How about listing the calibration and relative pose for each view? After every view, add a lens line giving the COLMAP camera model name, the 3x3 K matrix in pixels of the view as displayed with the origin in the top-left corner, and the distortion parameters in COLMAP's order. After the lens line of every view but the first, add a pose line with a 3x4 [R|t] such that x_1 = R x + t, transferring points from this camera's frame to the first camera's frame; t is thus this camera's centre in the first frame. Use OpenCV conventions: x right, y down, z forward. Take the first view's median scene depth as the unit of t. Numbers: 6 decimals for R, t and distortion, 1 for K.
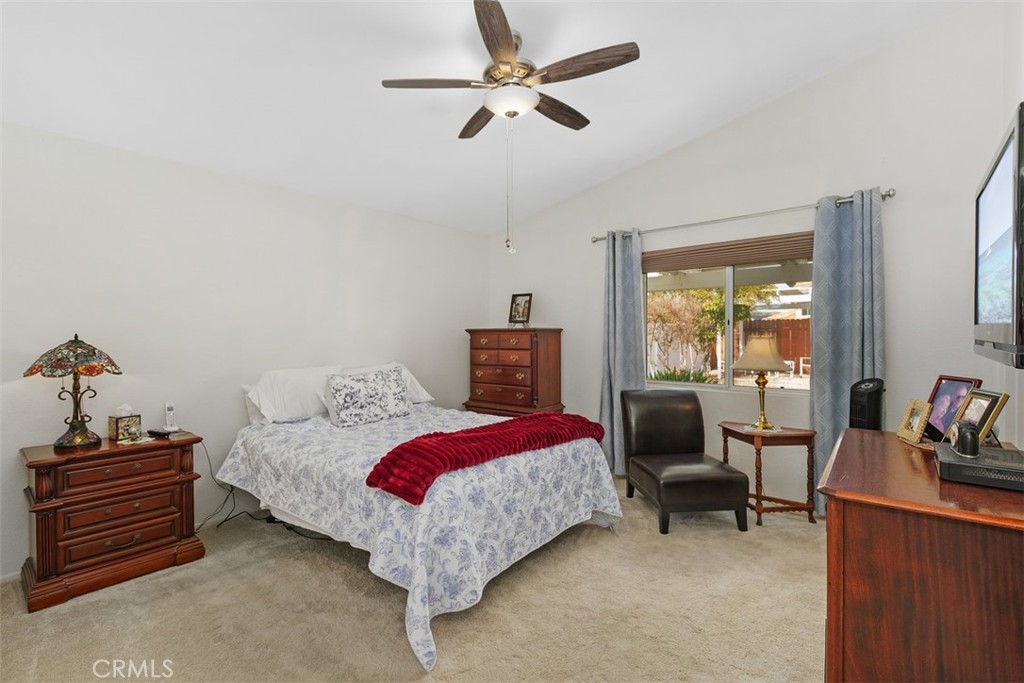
lens RADIAL K [[467.6, 0, 513.2], [0, 467.6, 348.1], [0, 0, 1]] dist [-0.000460, -0.000240]
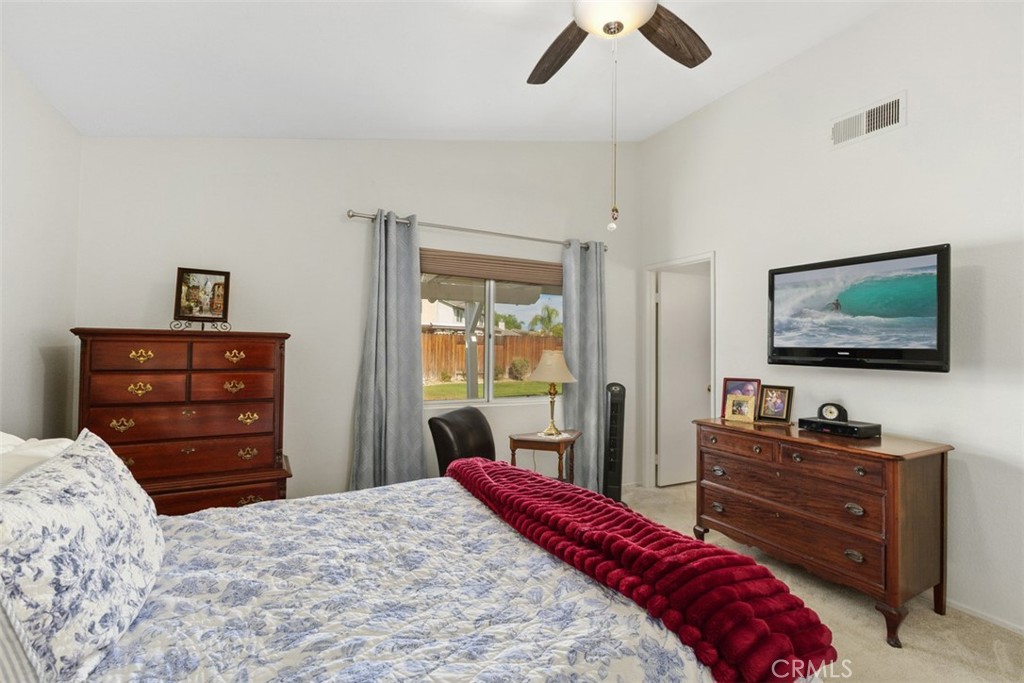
lens RADIAL K [[459.3, 0, 512.0], [0, 459.3, 341.5], [0, 0, 1]] dist [-0.000254, 0.000242]
pose [[0.373848, 0.017783, 0.927319, -0.356215], [0.013426, 0.999608, -0.024582, -0.012209], [-0.927393, 0.021640, 0.373463, 0.462876]]
